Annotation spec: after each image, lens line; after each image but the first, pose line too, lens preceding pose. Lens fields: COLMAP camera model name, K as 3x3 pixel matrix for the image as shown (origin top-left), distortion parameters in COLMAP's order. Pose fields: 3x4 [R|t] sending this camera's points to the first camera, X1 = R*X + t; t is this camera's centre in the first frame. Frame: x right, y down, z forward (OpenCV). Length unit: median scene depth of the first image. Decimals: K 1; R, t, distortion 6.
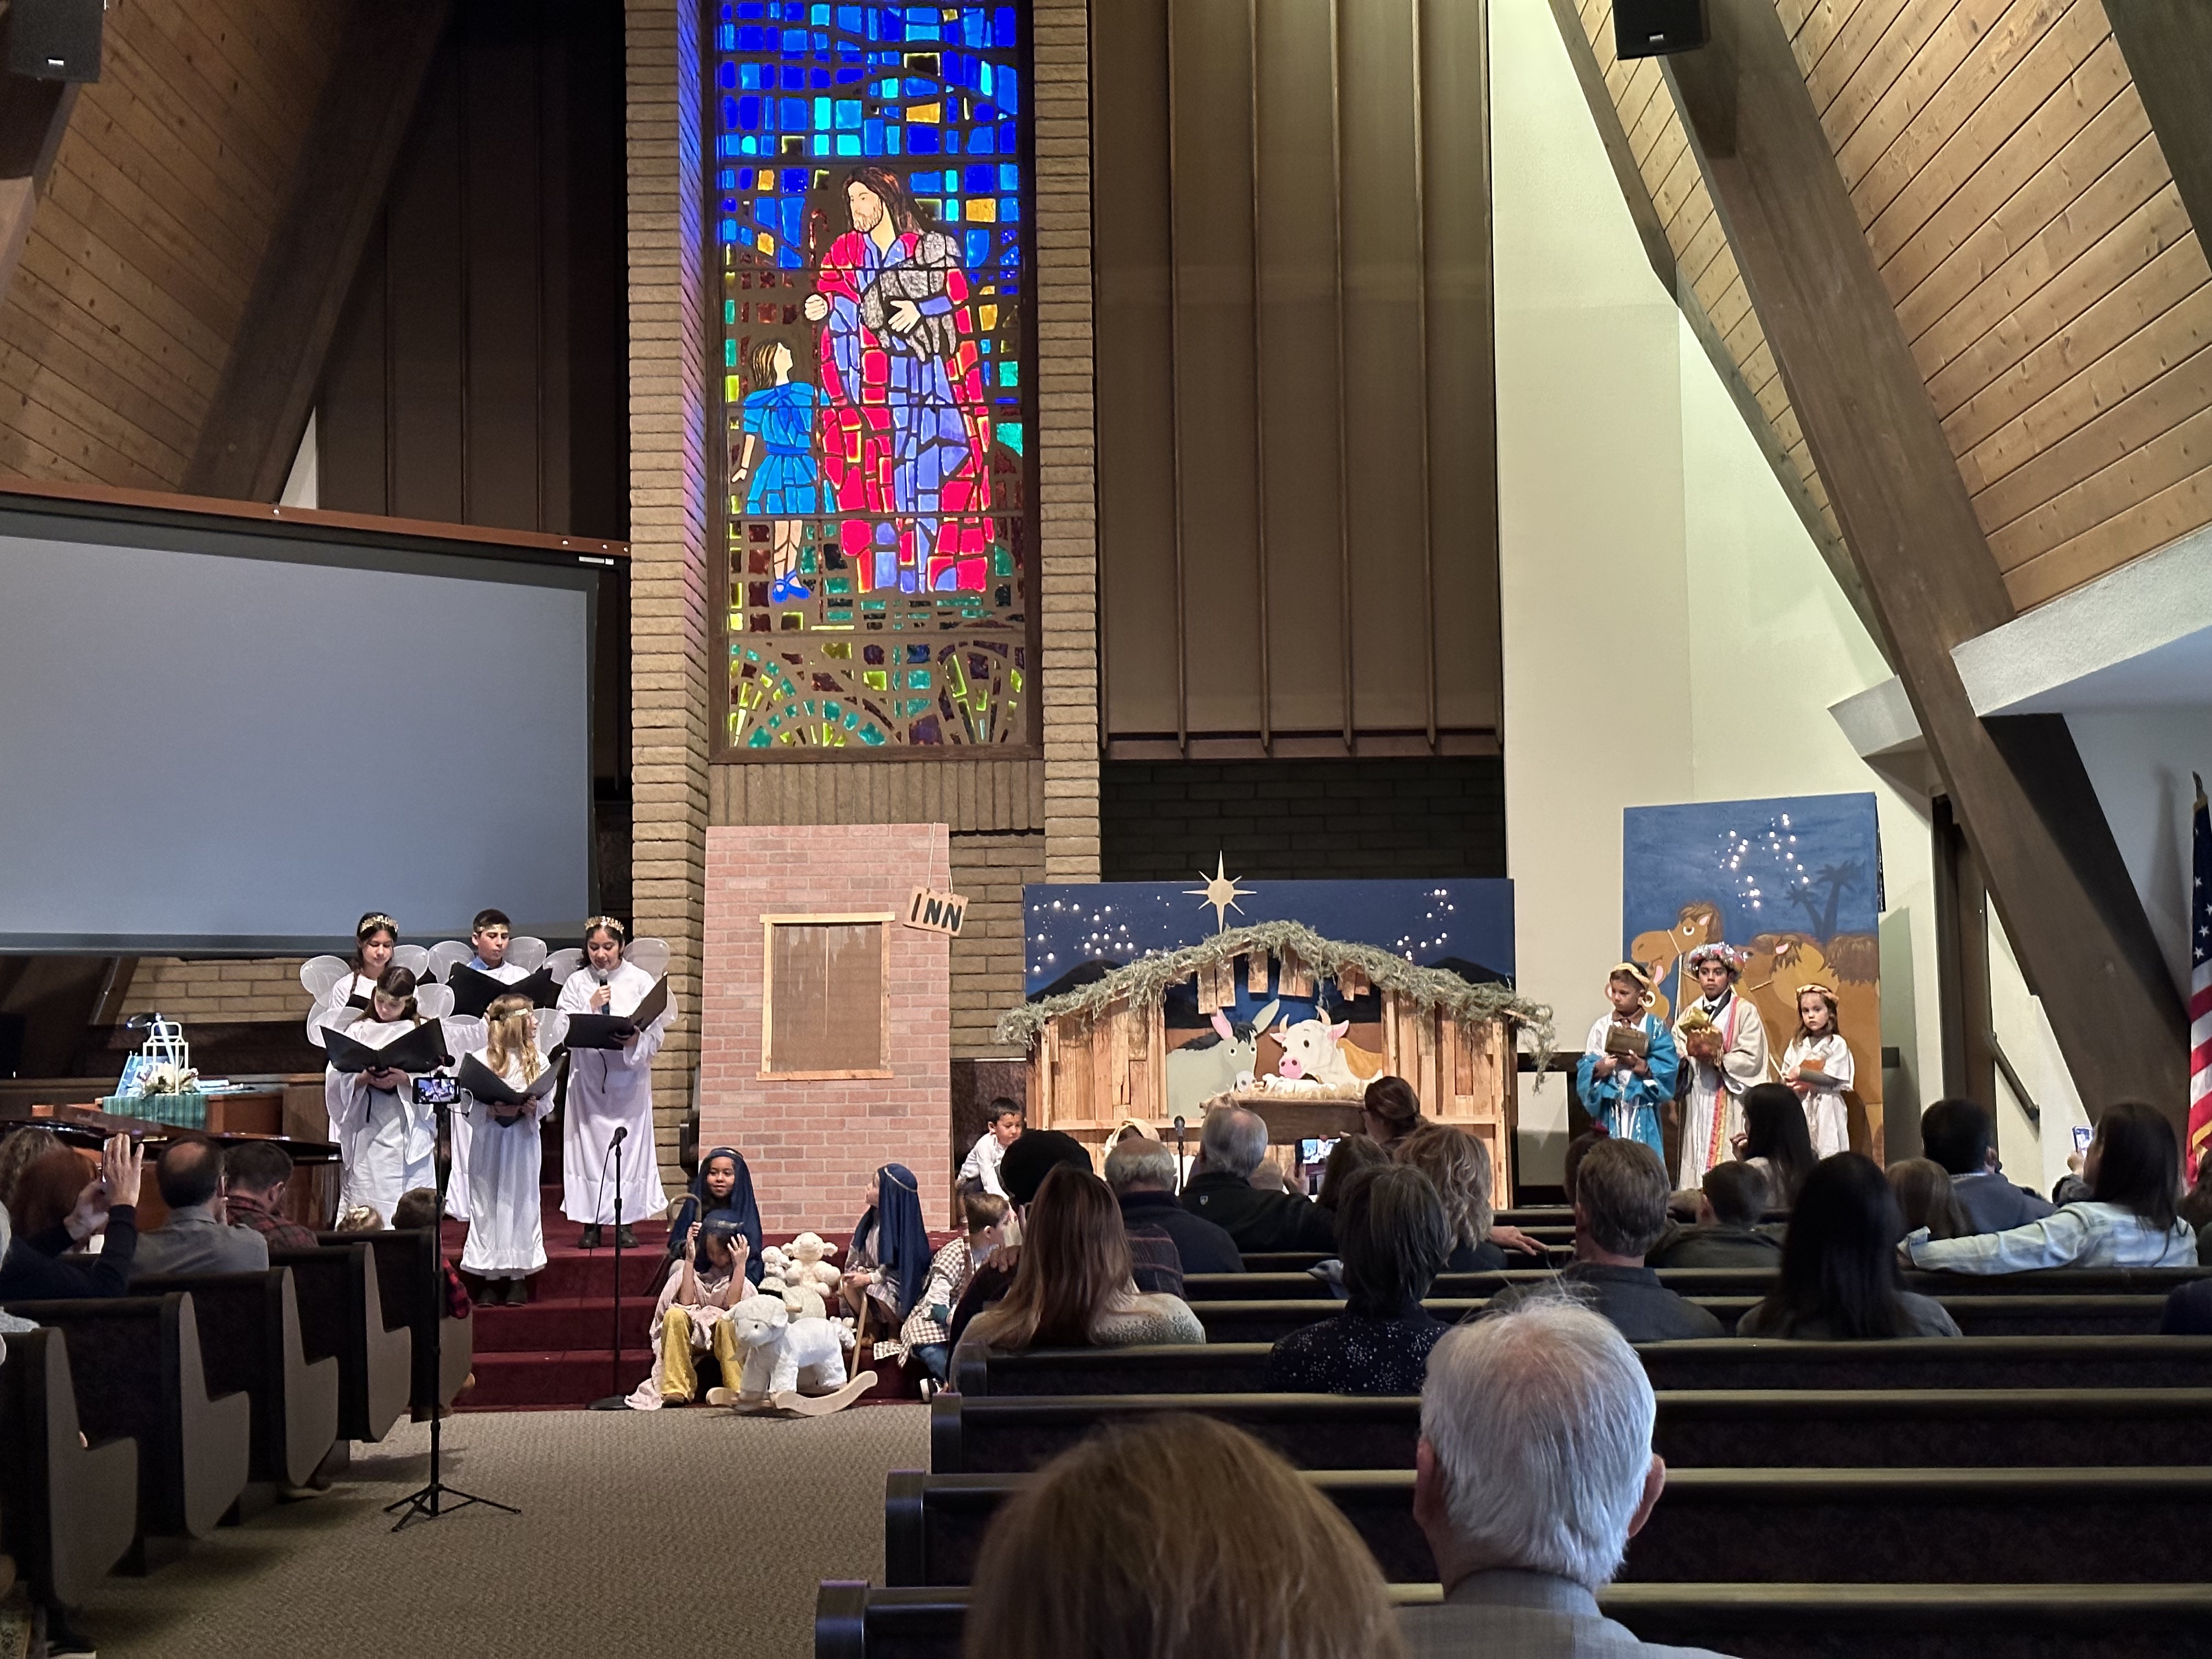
lens RADIAL K [[3075.3, 0, 1112.6], [0, 3075.3, 791.4], [0, 0, 1]] dist [0.154492, 0.000000]
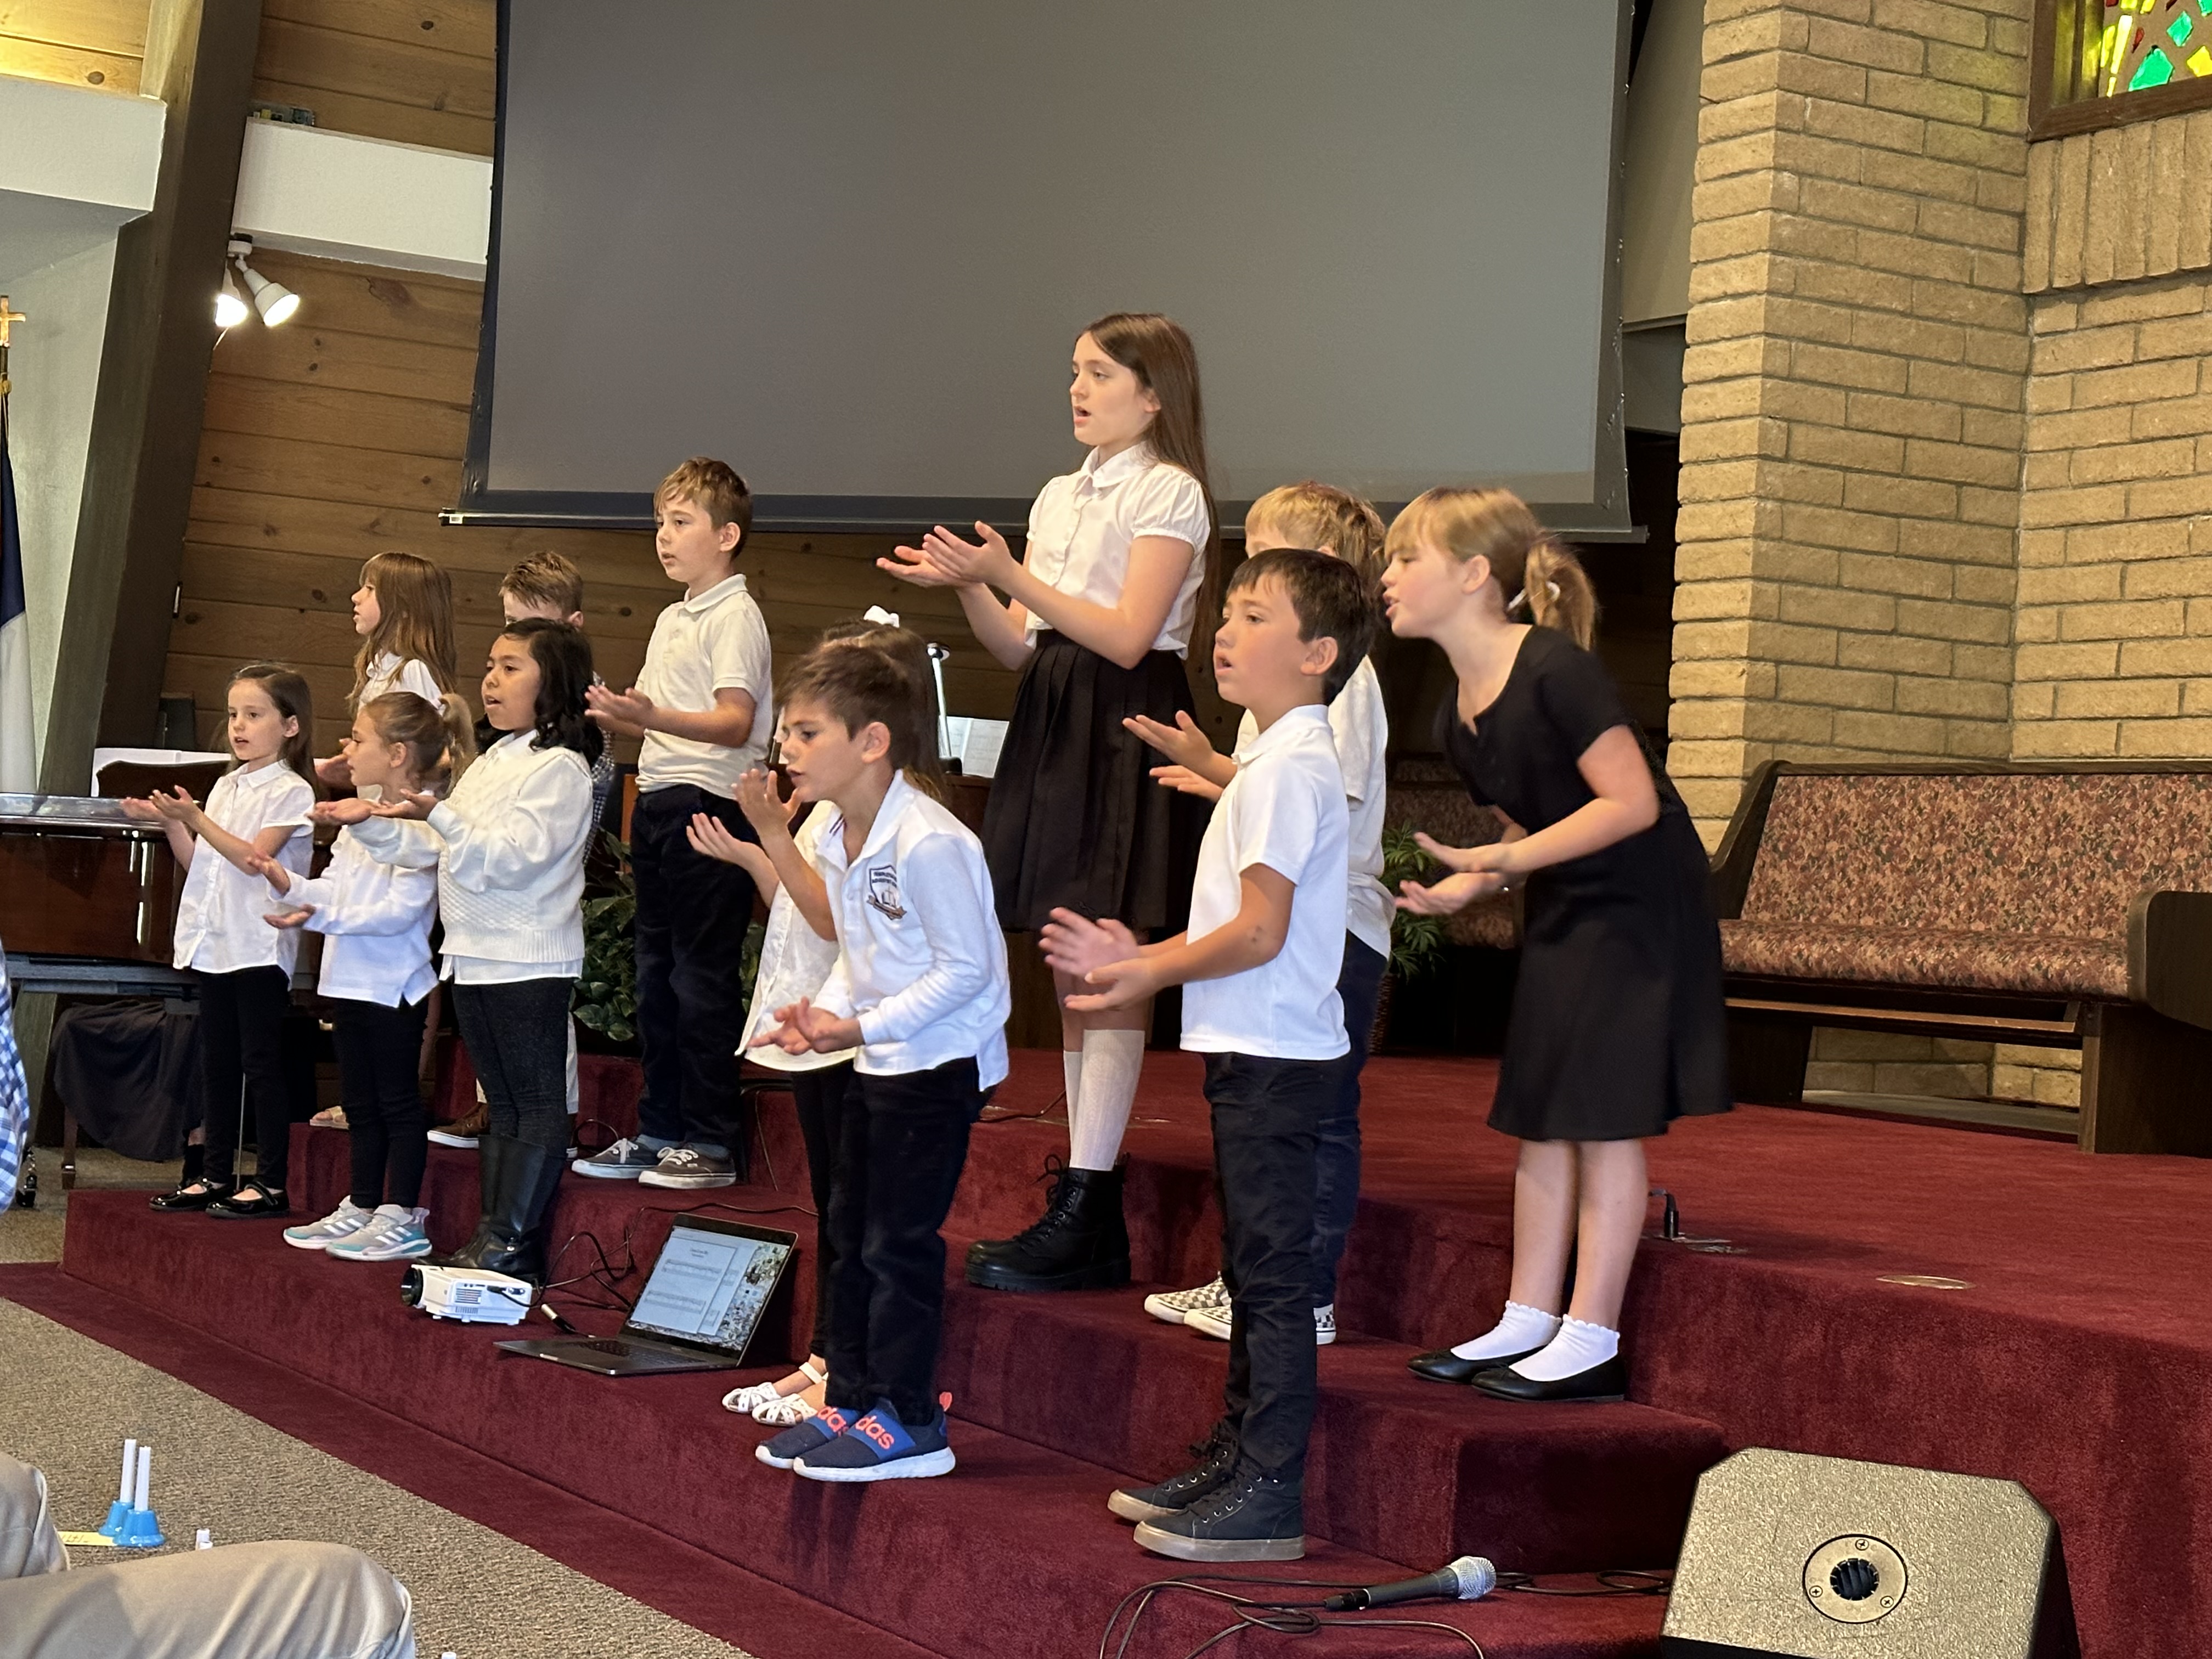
lens RADIAL K [[3574.7, 0, 1246.7], [0, 3574.7, 875.6], [0, 0, 1]] dist [0.152593, 0.000000]
pose [[0.532947, 0.037223, -0.845329, 0.284640], [0.015713, 0.998424, 0.053870, 0.073290], [0.846003, -0.041992, 0.531523, 0.634747]]
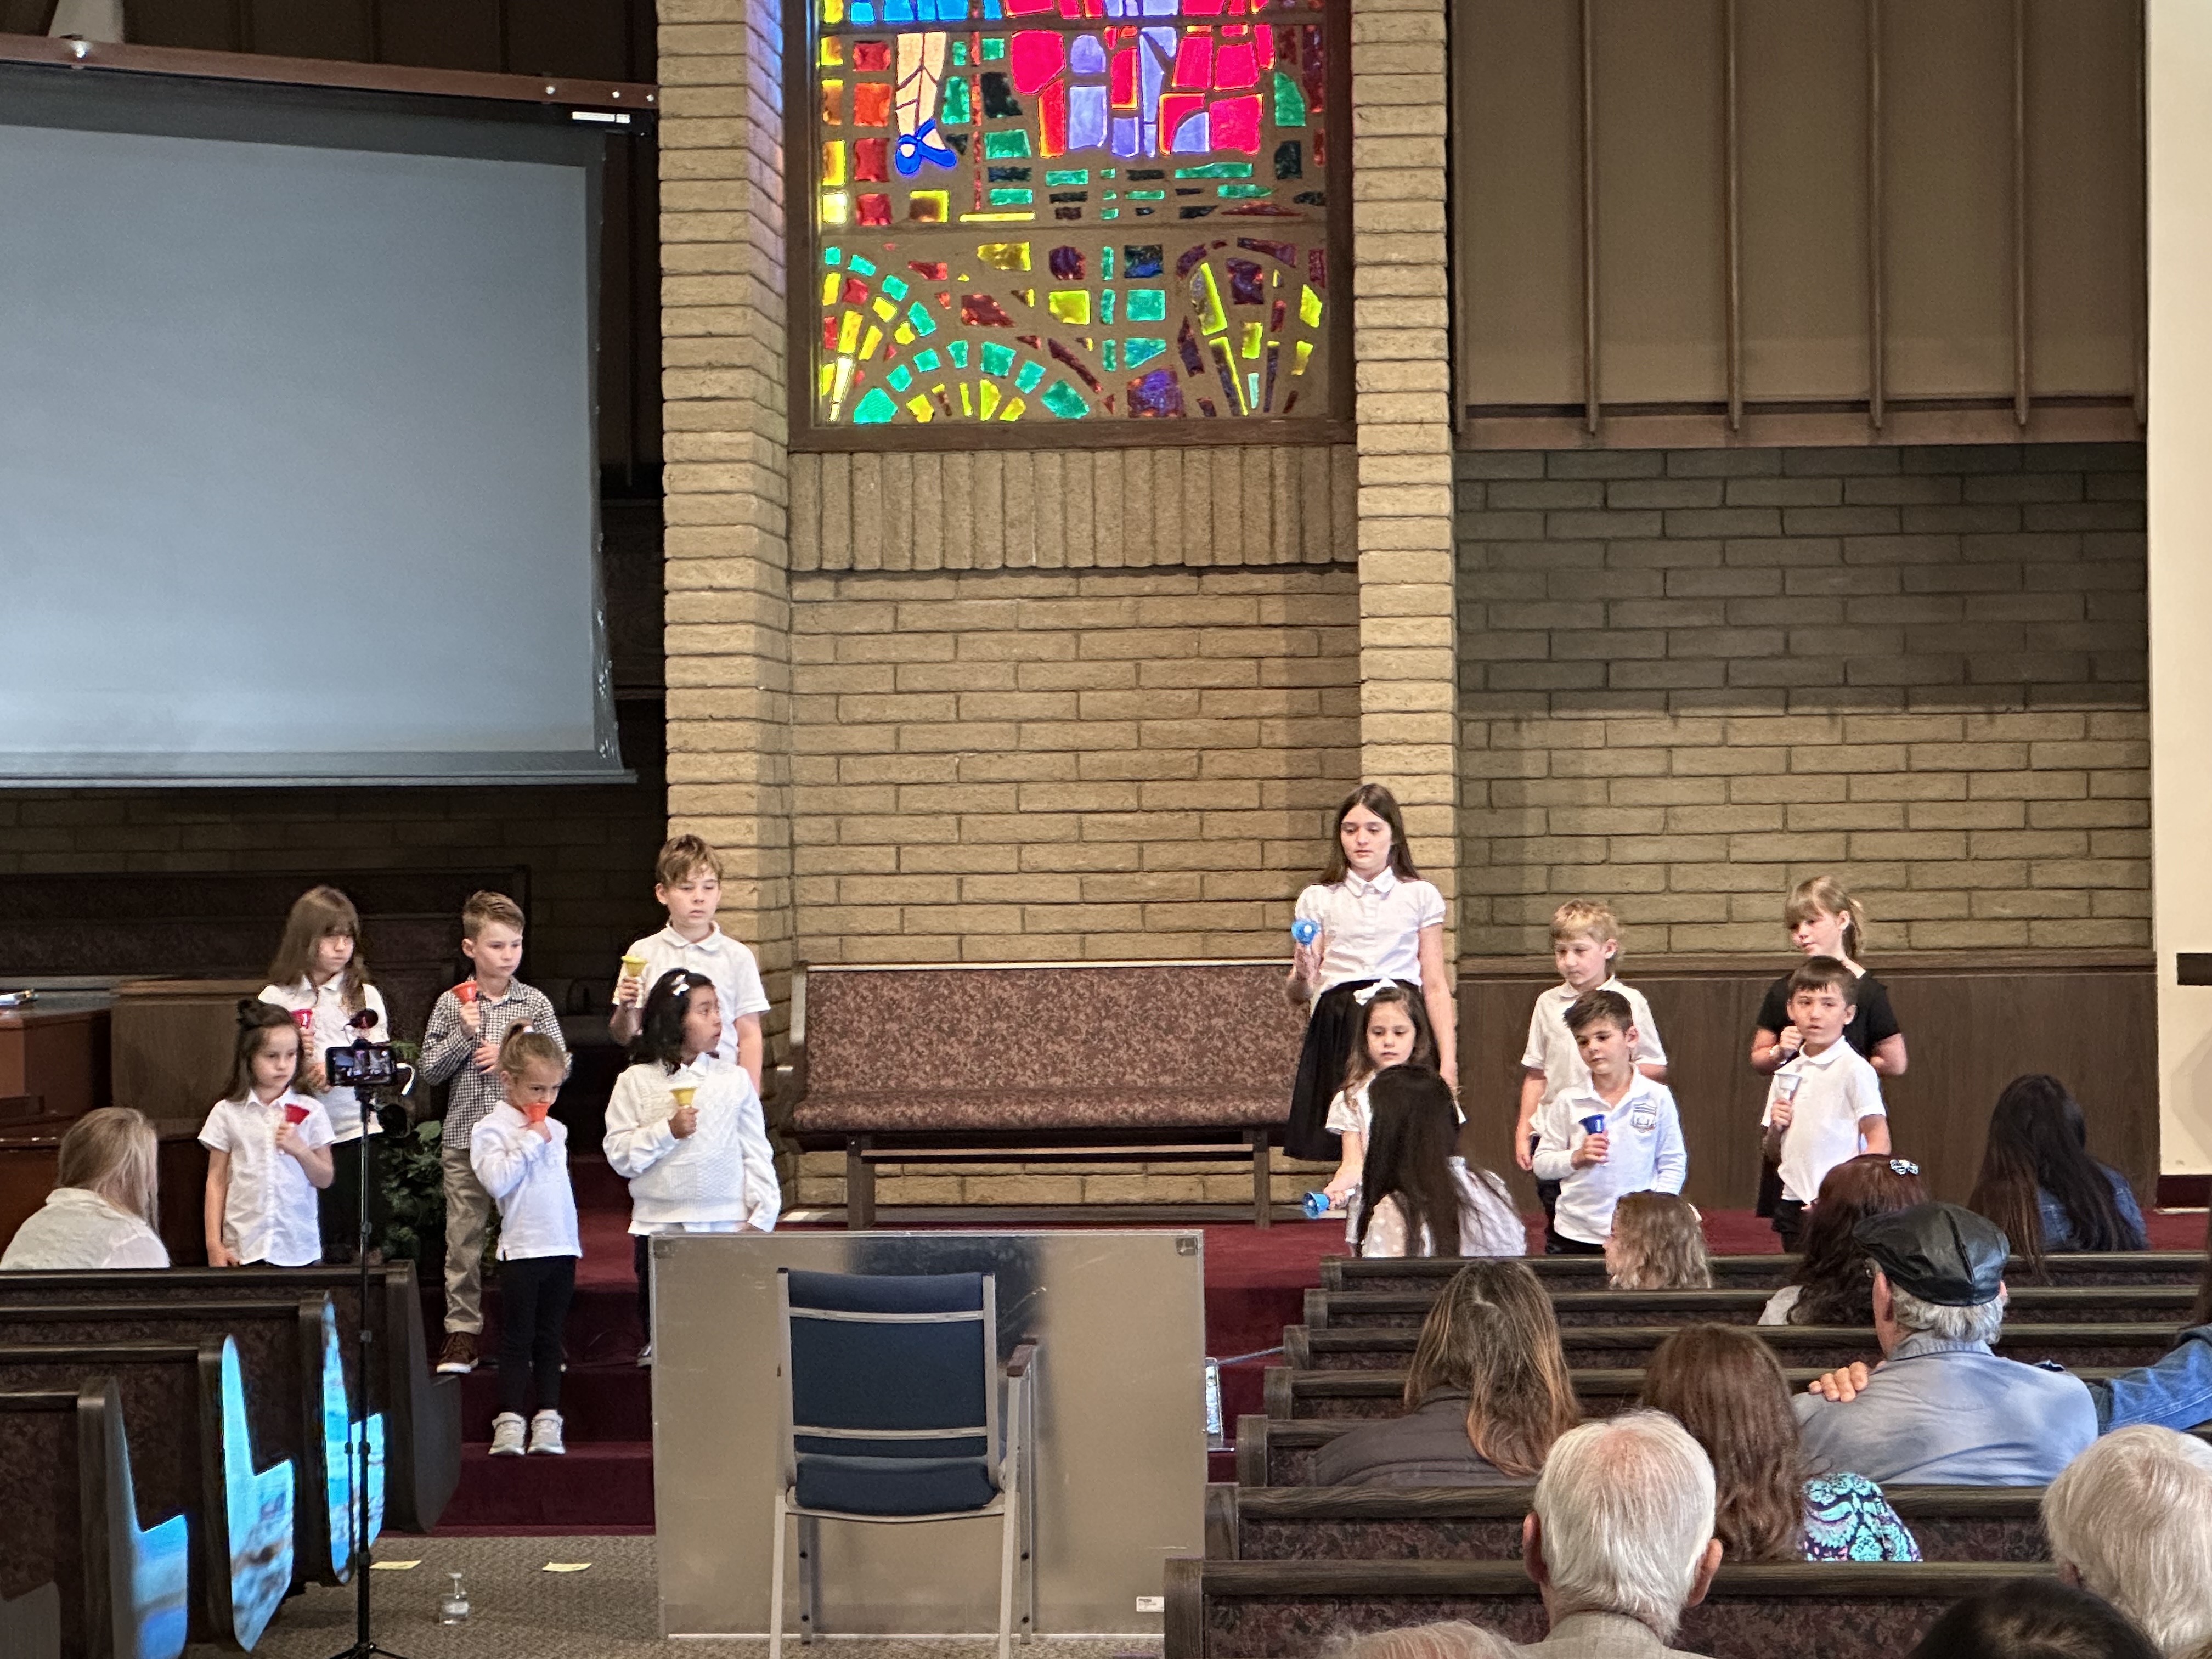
lens RADIAL K [[6063.7, 0, 1194.4], [0, 6063.7, 717.5], [0, 0, 1]] dist [0.082339, 0.000000]
pose [[0.998486, 0.002078, -0.054972, 0.010590], [0.001572, 0.997800, 0.066276, -0.036814], [0.054989, -0.066262, 0.996286, -0.160691]]
